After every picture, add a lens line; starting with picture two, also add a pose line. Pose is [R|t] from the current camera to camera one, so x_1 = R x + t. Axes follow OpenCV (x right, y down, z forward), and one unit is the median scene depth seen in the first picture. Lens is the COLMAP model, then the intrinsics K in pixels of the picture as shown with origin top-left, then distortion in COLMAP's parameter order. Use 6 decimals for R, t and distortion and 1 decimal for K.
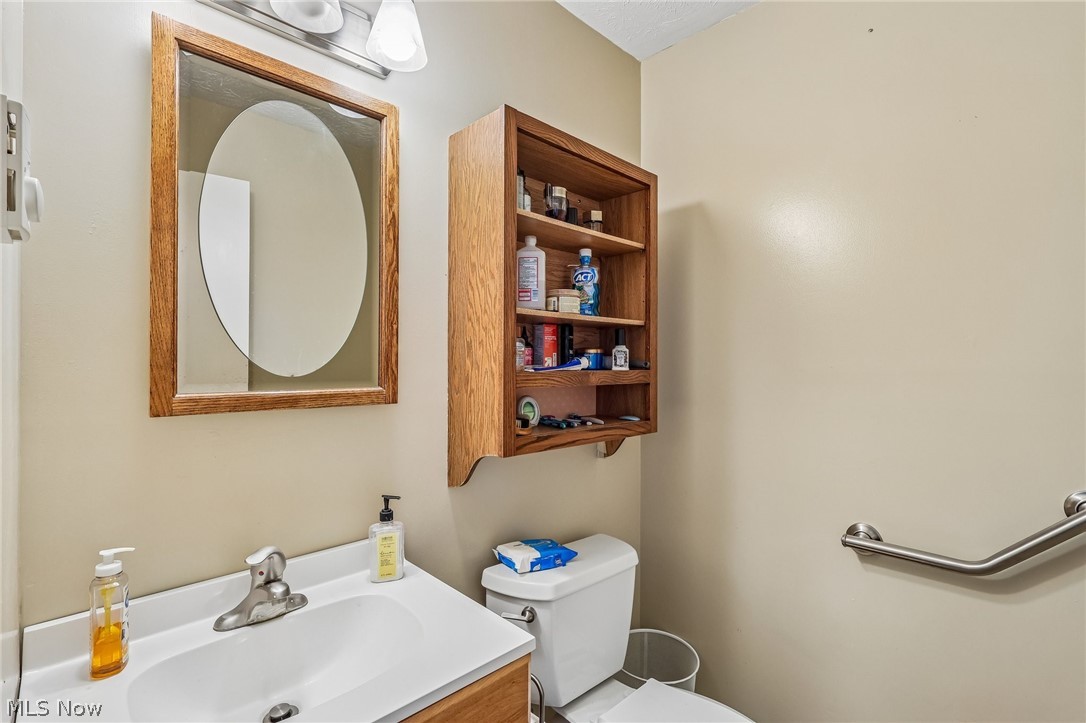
lens RADIAL K [[502.8, 0, 547.3], [0, 502.8, 361.6], [0, 0, 1]] dist [-0.001605, -0.001125]
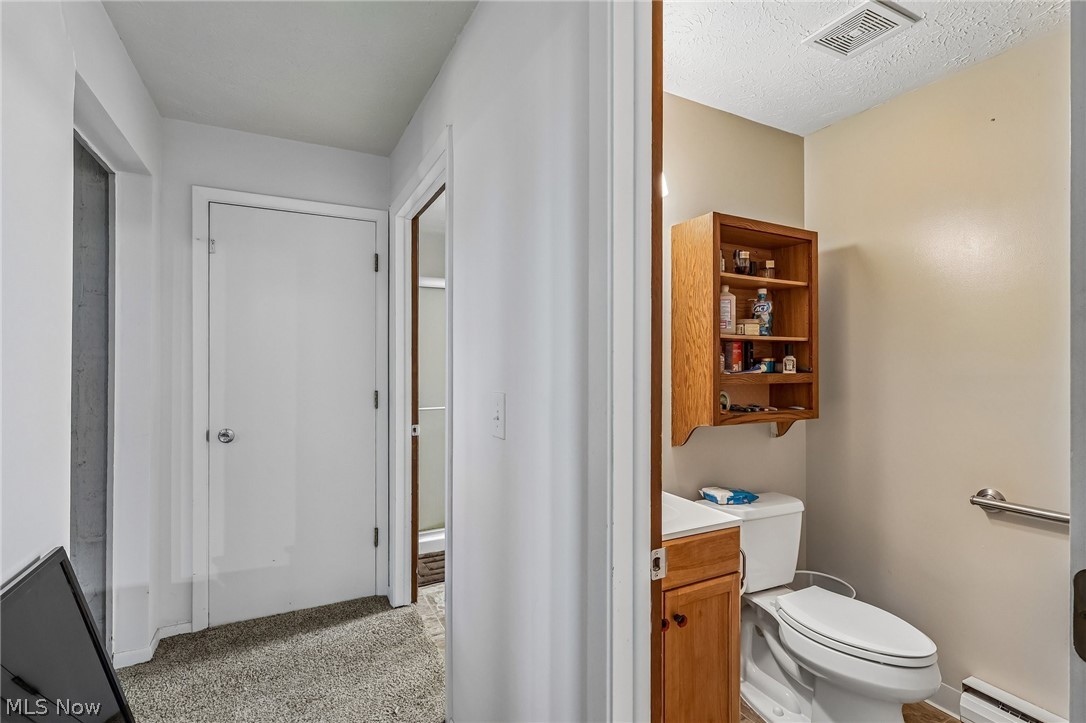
lens RADIAL K [[502.8, 0, 547.3], [0, 502.8, 361.6], [0, 0, 1]] dist [-0.001605, -0.001125]
pose [[0.958003, -0.005170, -0.286712, -0.104450], [0.002987, 0.999963, -0.008049, -0.006532], [0.286743, 0.006854, 0.957983, -0.565383]]
